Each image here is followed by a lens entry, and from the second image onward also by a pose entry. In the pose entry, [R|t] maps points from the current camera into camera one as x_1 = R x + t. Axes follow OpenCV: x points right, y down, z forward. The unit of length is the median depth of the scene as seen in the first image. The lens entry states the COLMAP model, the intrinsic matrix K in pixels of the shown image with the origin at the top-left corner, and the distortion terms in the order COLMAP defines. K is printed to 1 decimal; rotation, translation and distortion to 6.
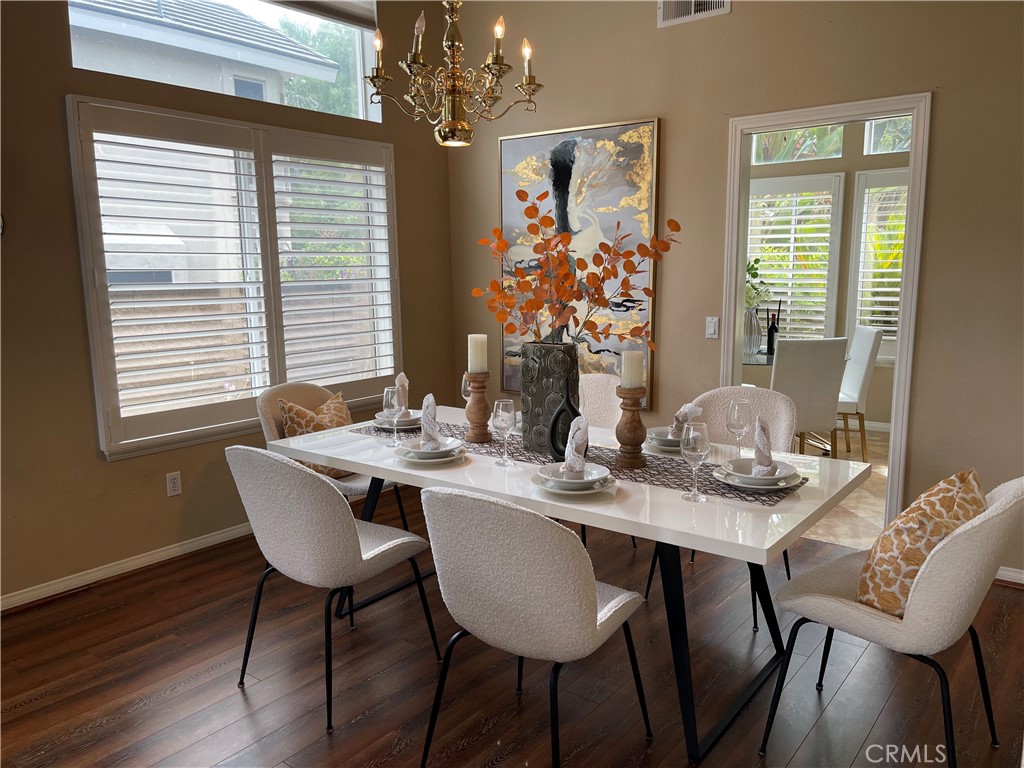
lens RADIAL K [[774.4, 0, 517.5], [0, 774.4, 391.8], [0, 0, 1]] dist [0.073824, -0.091351]
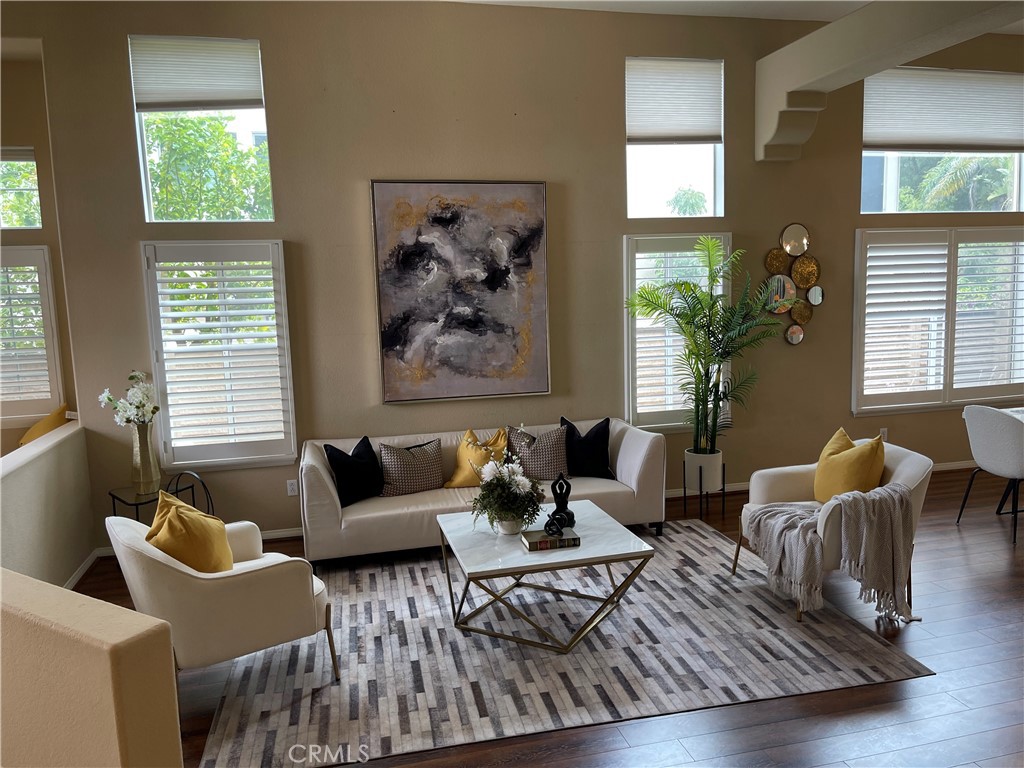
lens RADIAL K [[774.4, 0, 515.8], [0, 774.4, 387.7], [0, 0, 1]] dist [0.073824, -0.091351]
pose [[0.800143, 0.072791, -0.595376, -0.050788], [-0.081085, 0.996624, 0.012876, 0.049407], [0.594303, 0.037973, 0.803344, -0.817739]]
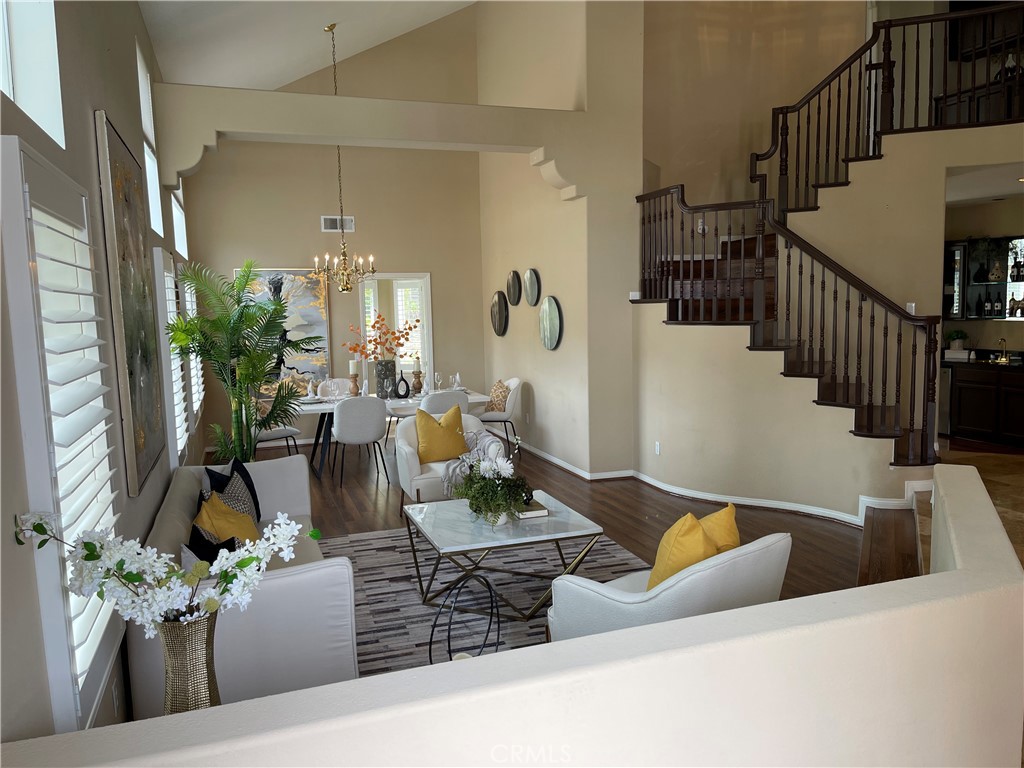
lens RADIAL K [[774.4, 0, 505.6], [0, 774.4, 379.5], [0, 0, 1]] dist [0.073824, -0.091351]
pose [[0.535221, -0.081415, 0.840780, -1.472135], [0.154065, 0.988058, -0.002398, 0.057212], [-0.830544, 0.130818, 0.541372, -0.631372]]
